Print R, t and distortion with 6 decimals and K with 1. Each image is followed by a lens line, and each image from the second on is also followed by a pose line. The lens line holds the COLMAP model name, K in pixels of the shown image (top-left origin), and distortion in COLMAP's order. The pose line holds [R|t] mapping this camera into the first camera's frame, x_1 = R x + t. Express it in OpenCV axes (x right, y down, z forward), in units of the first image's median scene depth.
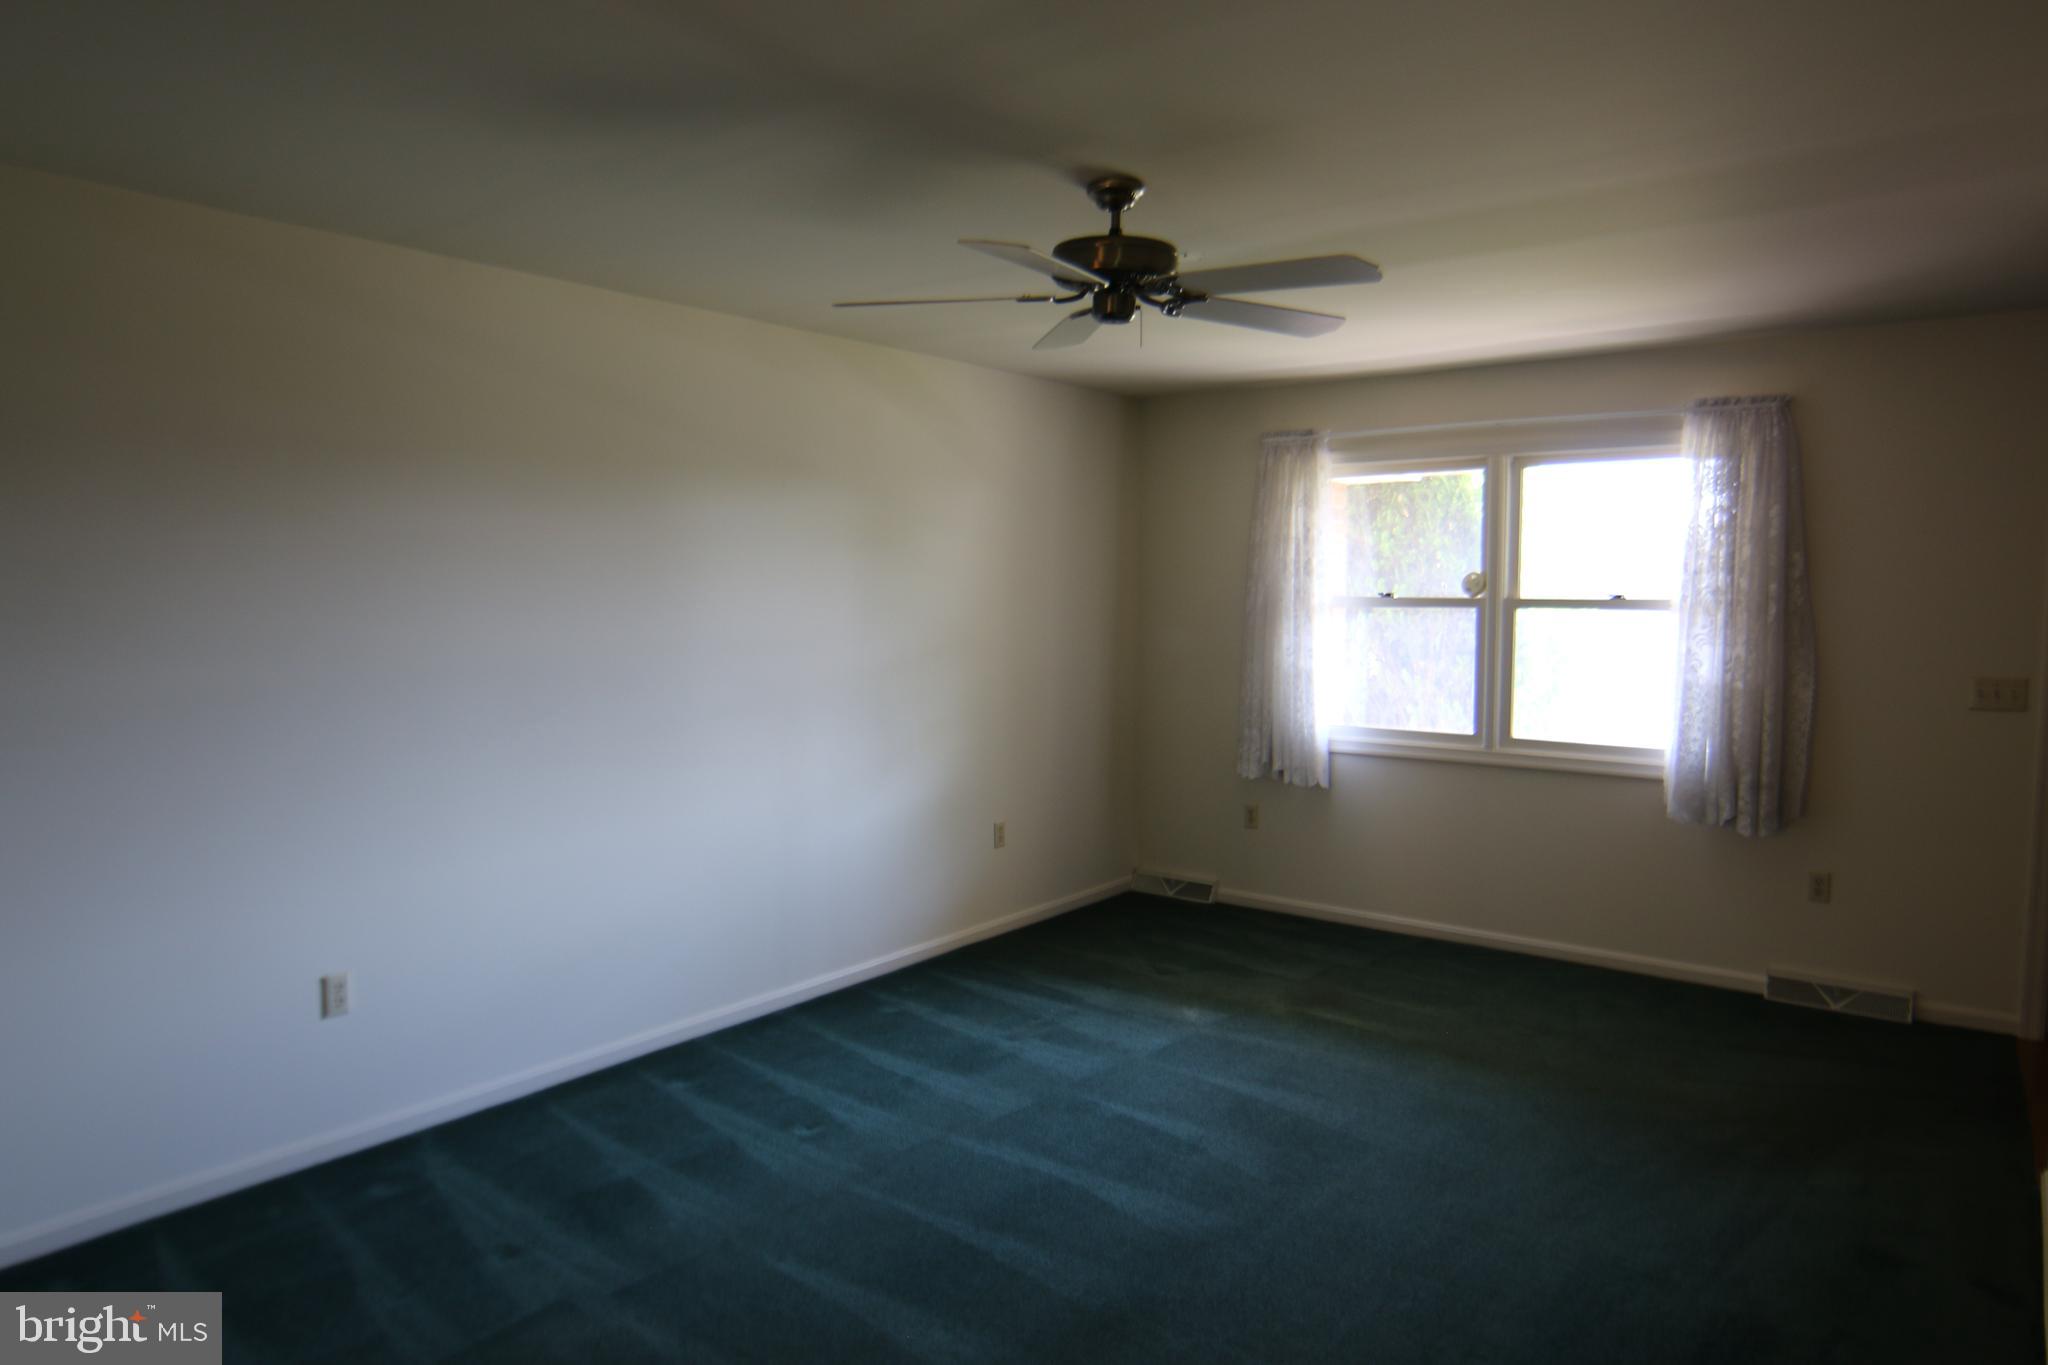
lens RADIAL K [[1290.8, 0, 1021.0], [0, 1290.8, 687.2], [0, 0, 1]] dist [-0.014356, 0.007000]
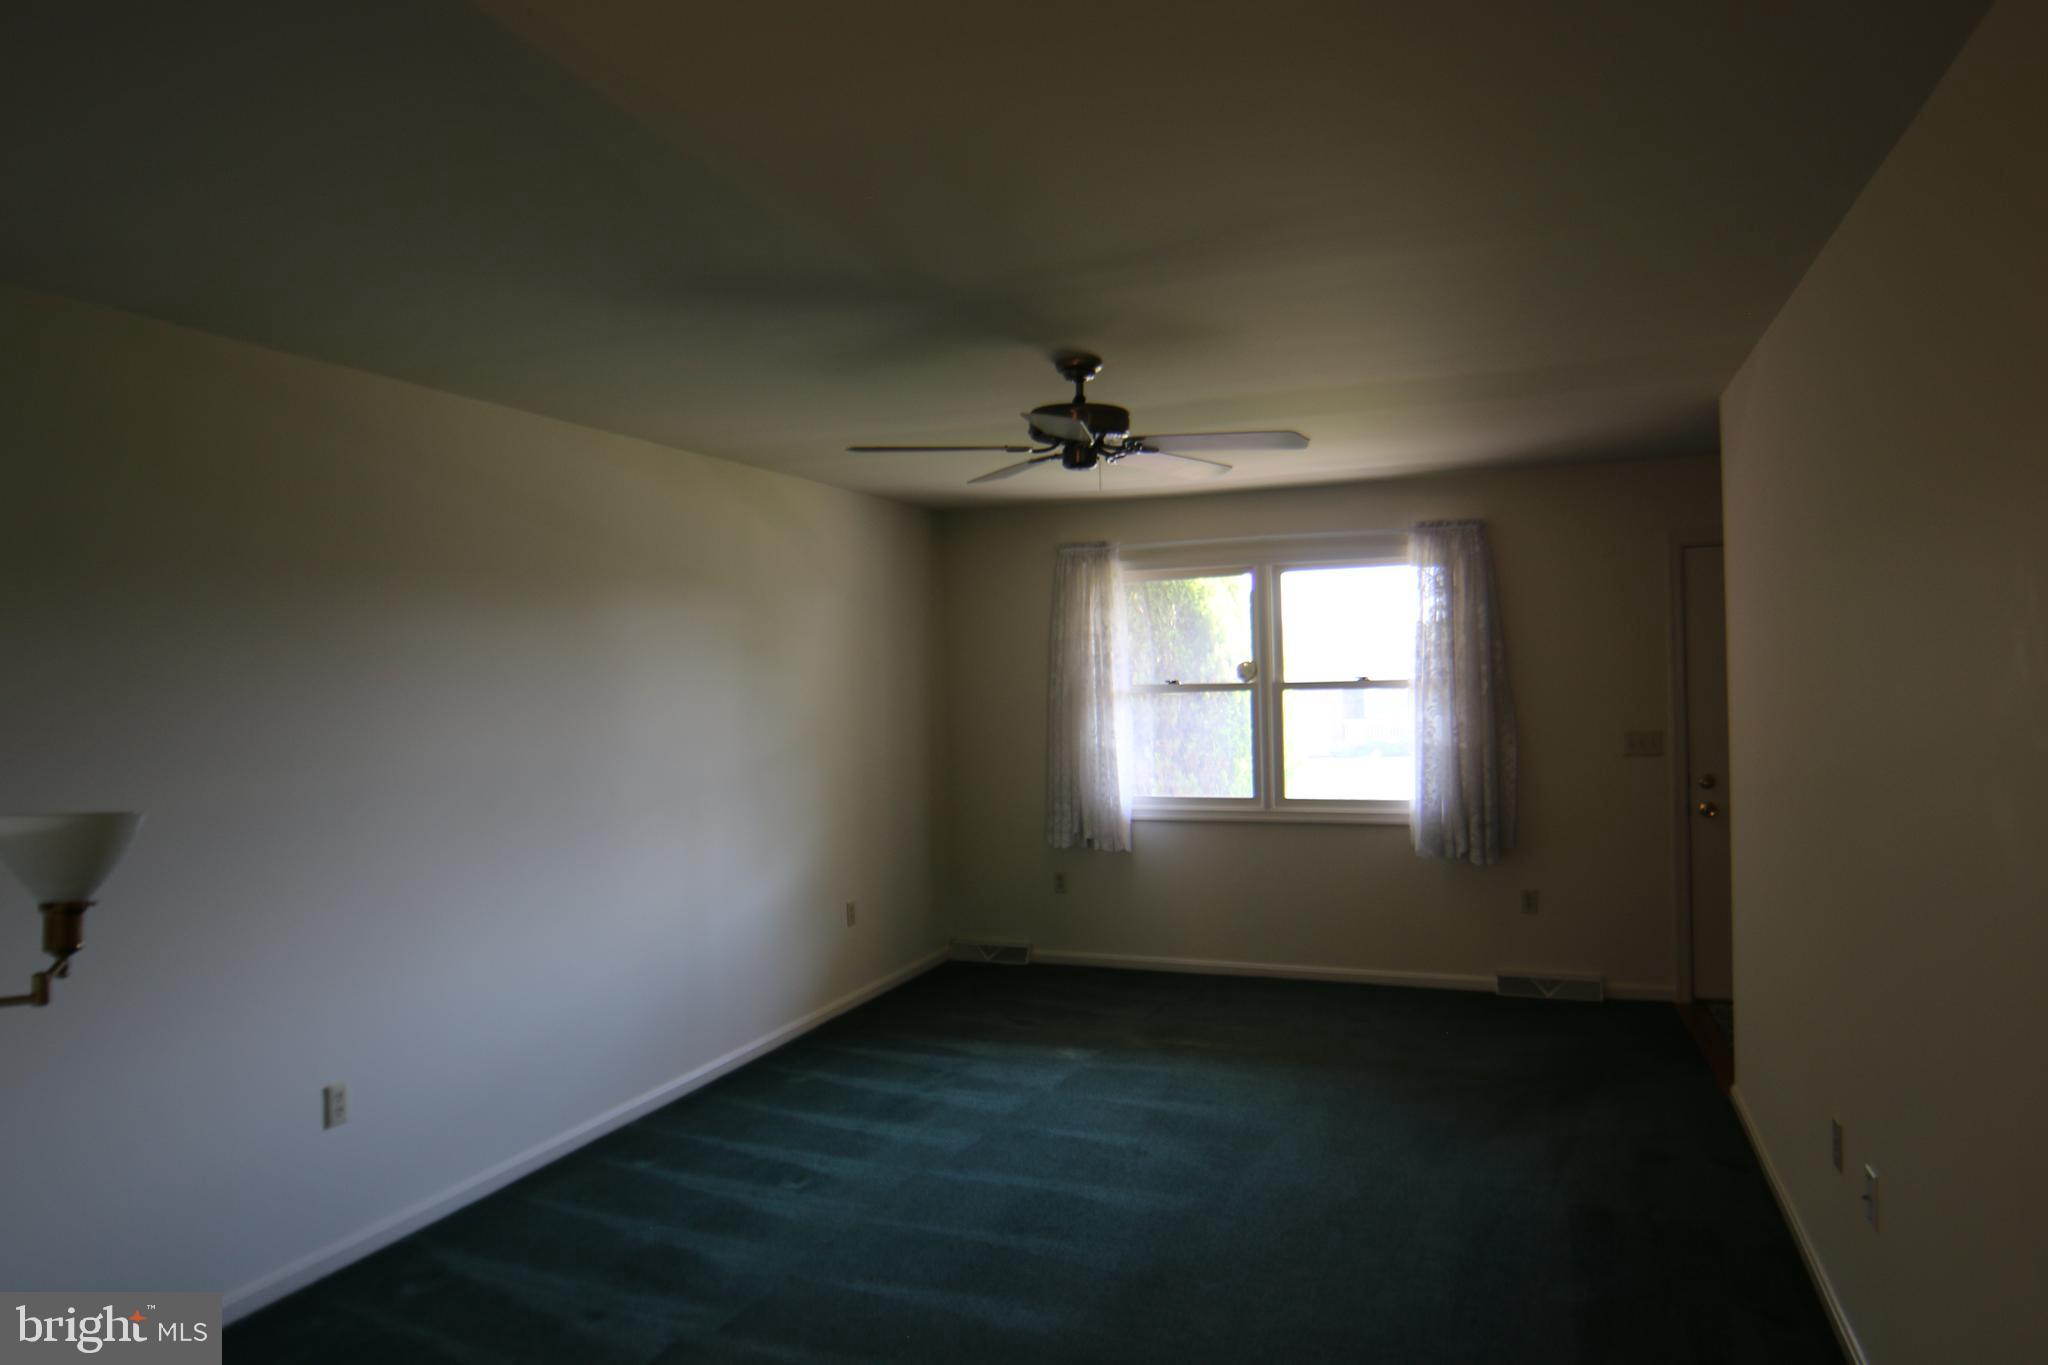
lens RADIAL K [[1290.8, 0, 1021.6], [0, 1290.8, 683.0], [0, 0, 1]] dist [-0.014356, 0.007000]
pose [[0.960516, -0.026472, 0.276963, -0.210046], [0.046865, 0.996633, -0.067271, 0.002017], [-0.274250, 0.077595, 0.958523, -0.102256]]
